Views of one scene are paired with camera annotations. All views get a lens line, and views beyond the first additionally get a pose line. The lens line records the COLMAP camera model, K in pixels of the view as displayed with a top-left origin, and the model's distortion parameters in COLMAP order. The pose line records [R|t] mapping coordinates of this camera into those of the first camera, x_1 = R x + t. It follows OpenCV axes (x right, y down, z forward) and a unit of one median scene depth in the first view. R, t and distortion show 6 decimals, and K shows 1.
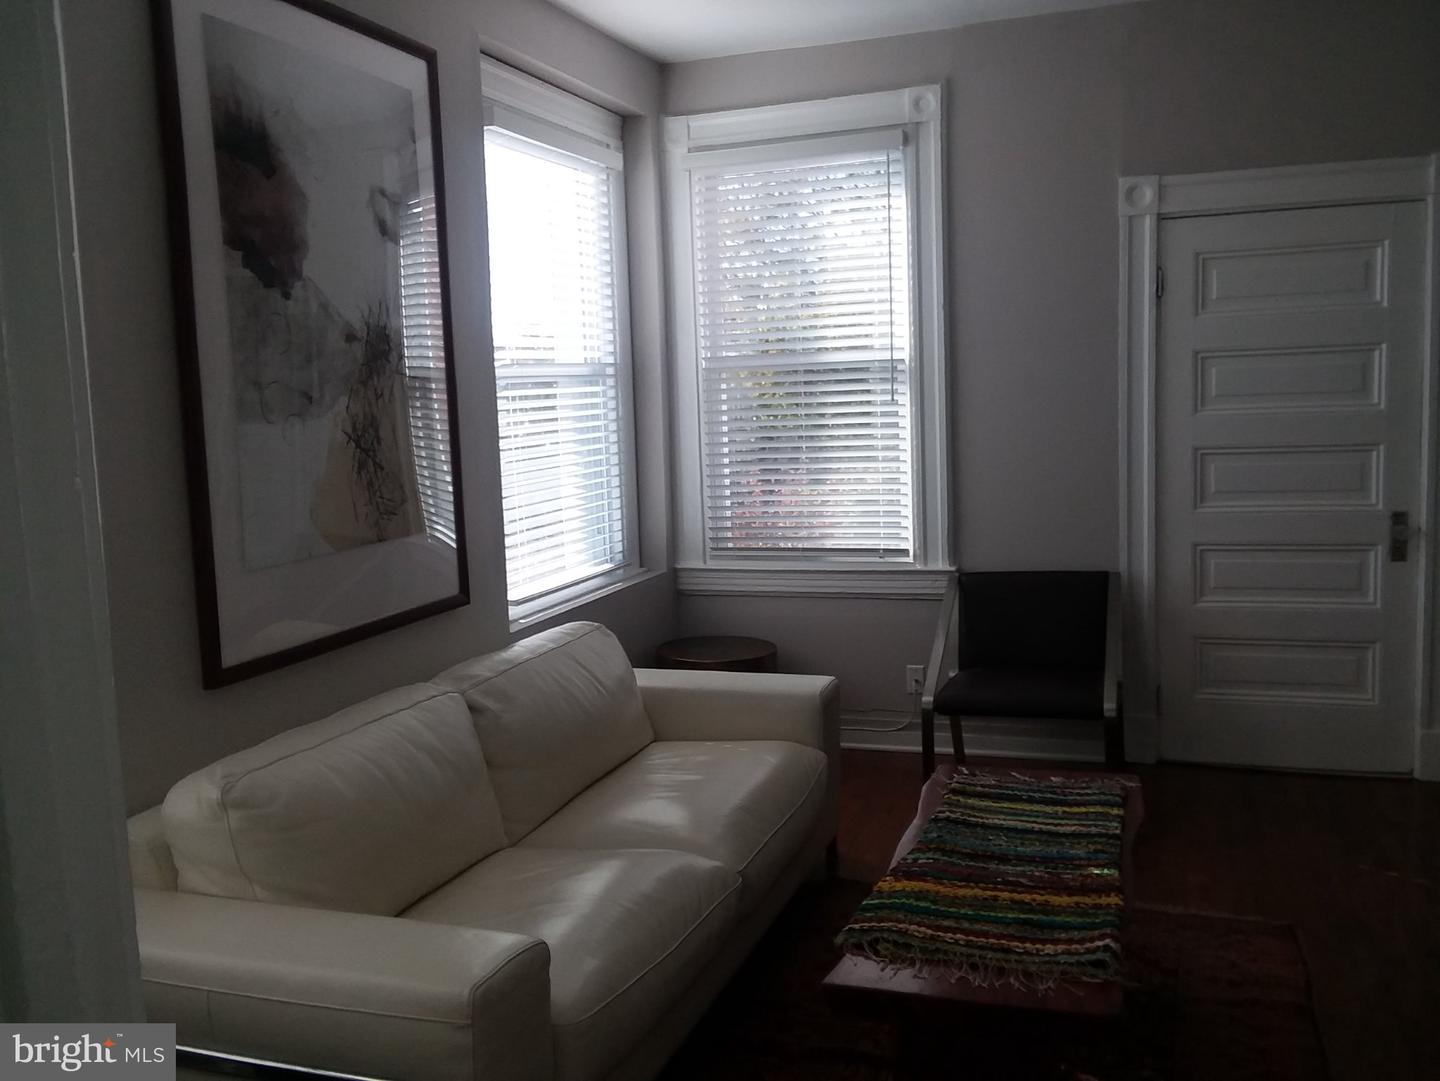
lens RADIAL K [[1280.5, 0, 744.7], [0, 1280.5, 542.2], [0, 0, 1]] dist [0.053212, -0.068793]
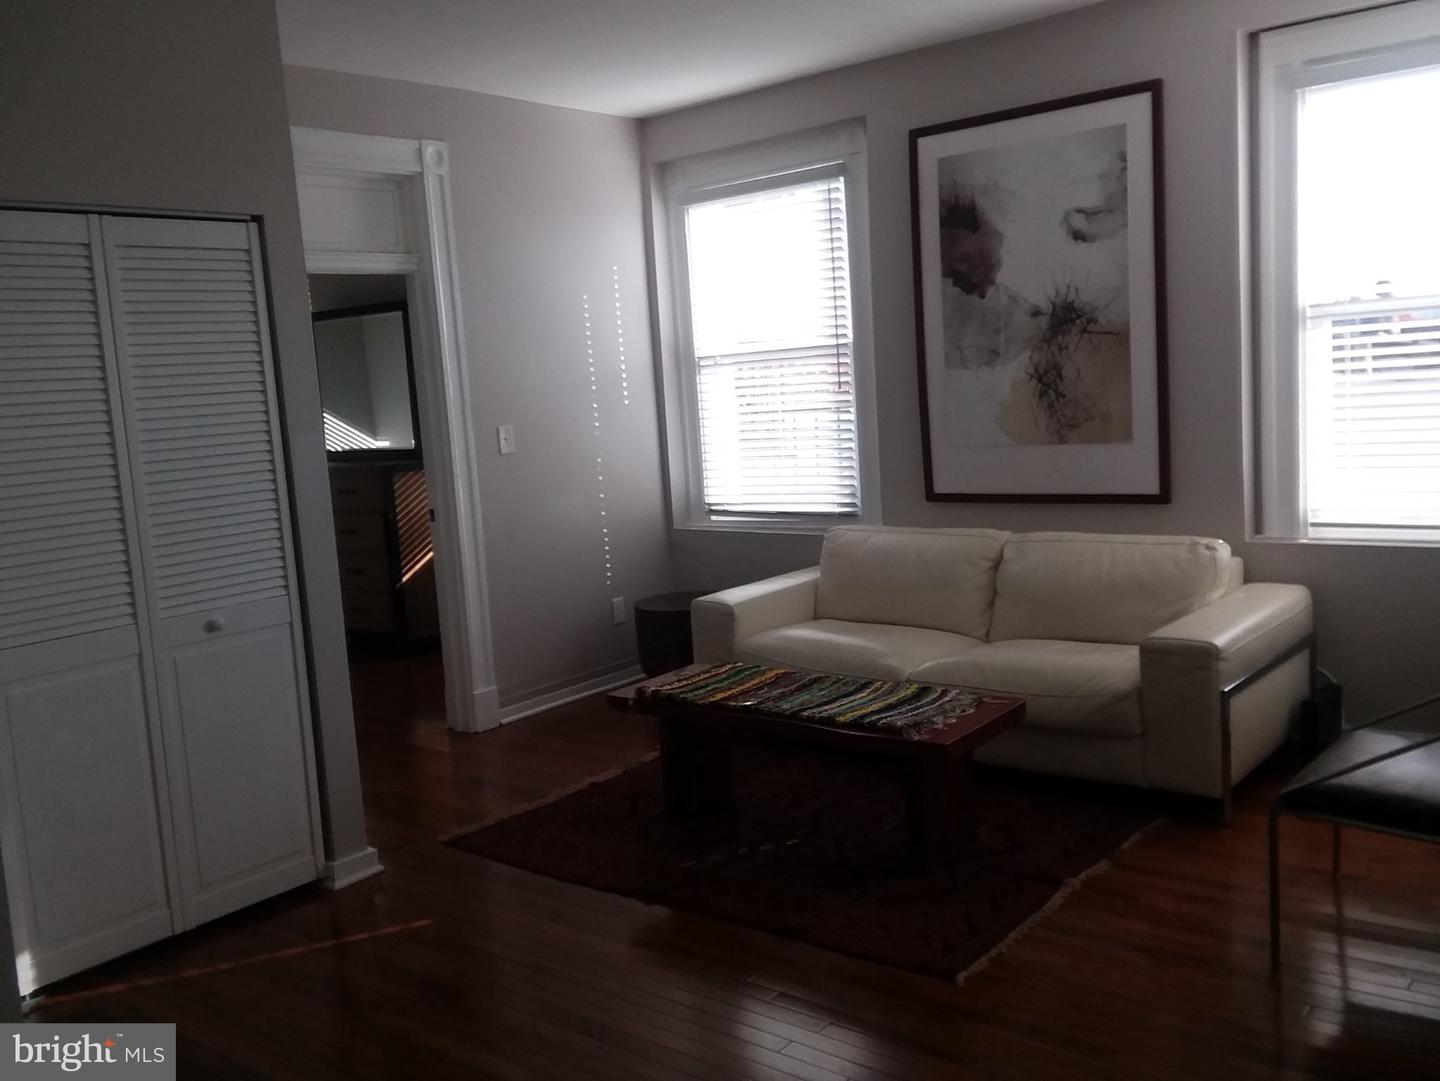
lens RADIAL K [[1280.5, 0, 730.8], [0, 1280.5, 534.5], [0, 0, 1]] dist [0.053212, -0.068793]
pose [[-0.358279, 0.176119, -0.916852, 1.354243], [-0.032545, 0.979093, 0.200793, -0.199970], [0.933047, 0.101779, -0.345057, 1.232982]]
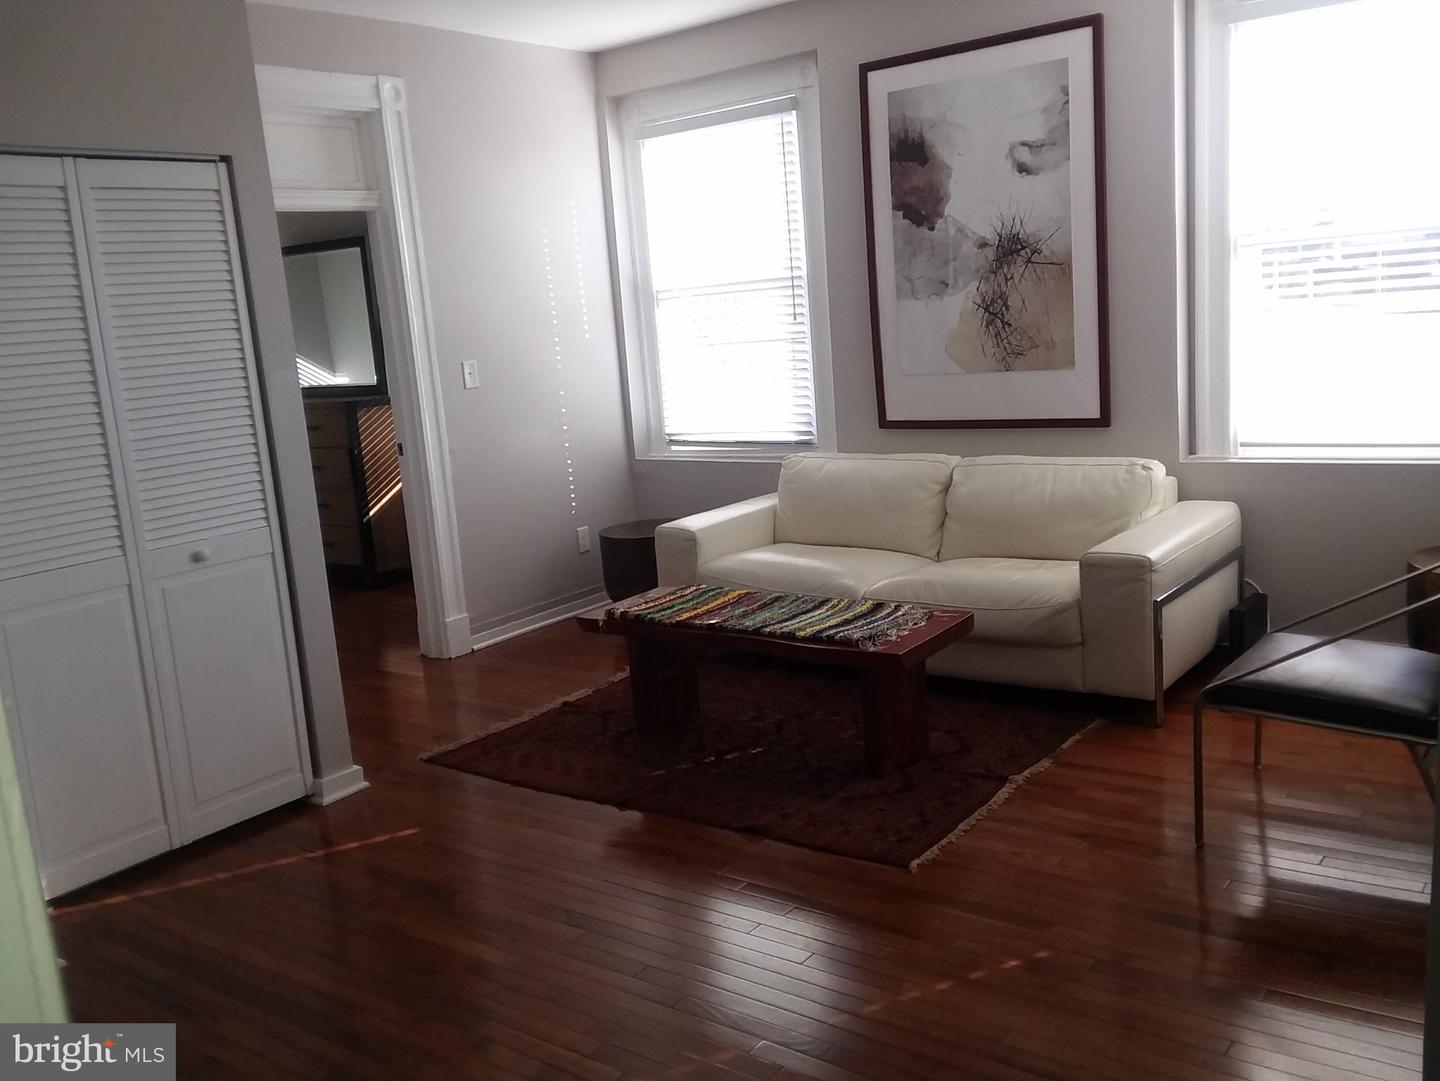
lens RADIAL K [[1280.5, 0, 729.5], [0, 1280.5, 536.8], [0, 0, 1]] dist [0.053212, -0.068793]
pose [[-0.323805, 0.230361, -0.917651, 1.417467], [-0.024277, 0.967564, 0.251458, -0.205153], [0.945812, 0.103701, -0.307710, 1.247531]]
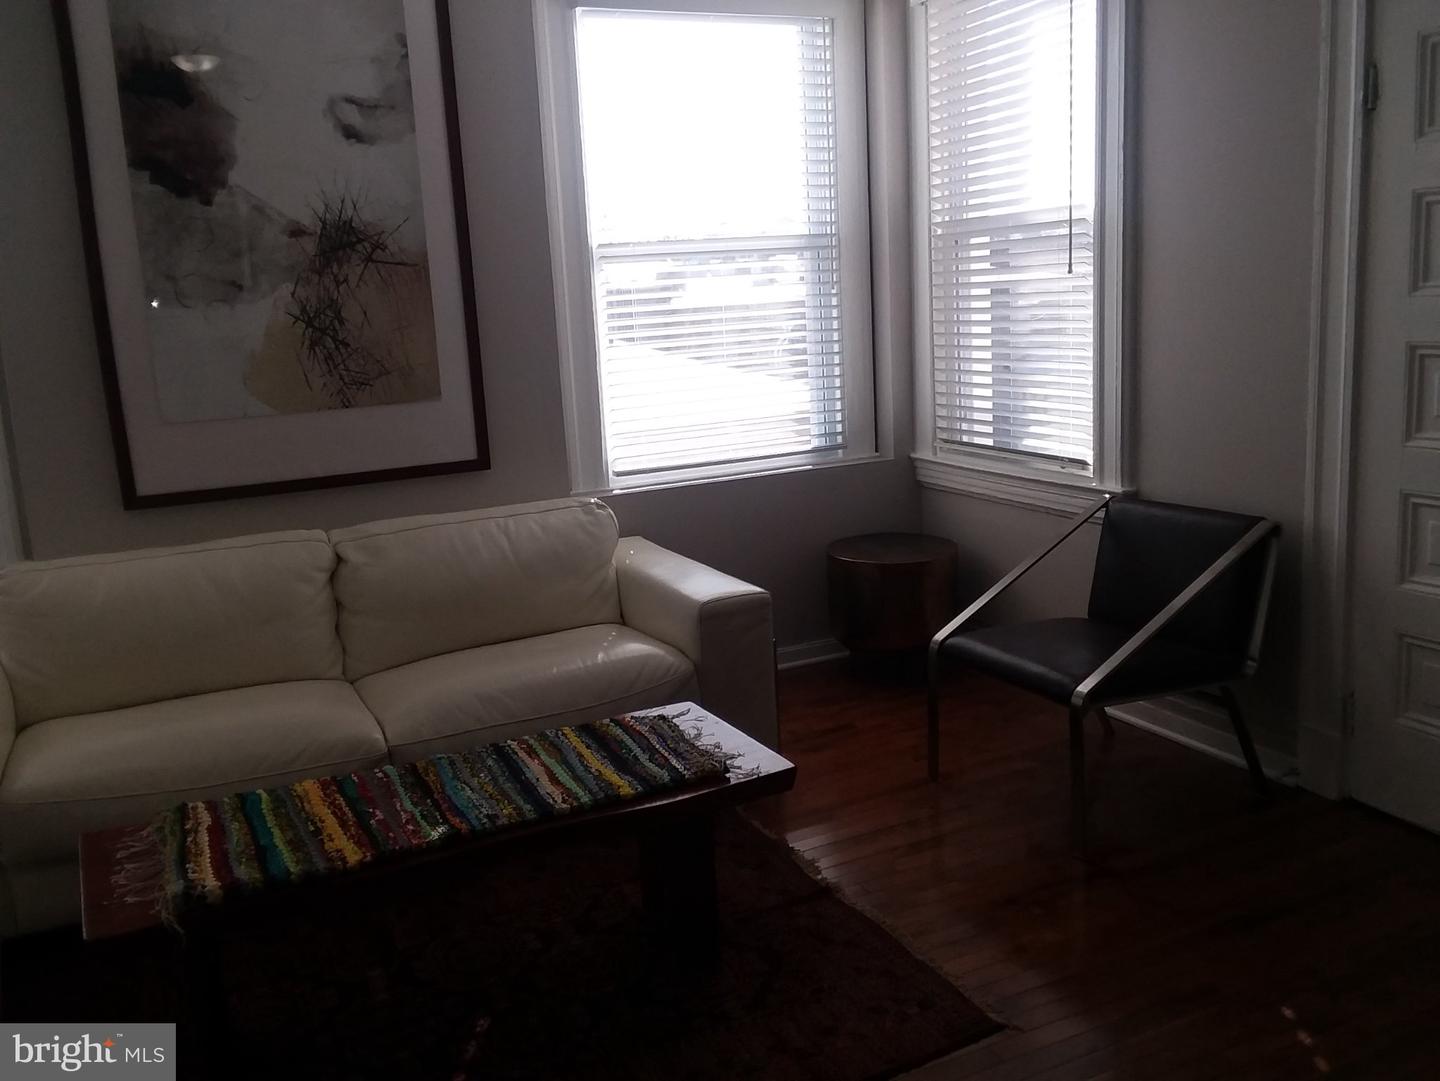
lens RADIAL K [[1280.5, 0, 759.2], [0, 1280.5, 532.7], [0, 0, 1]] dist [0.053212, -0.068793]
pose [[0.709634, 0.134613, -0.691592, 0.854583], [-0.059651, 0.989533, 0.131398, -0.067942], [0.702041, -0.051990, 0.710236, 0.445594]]
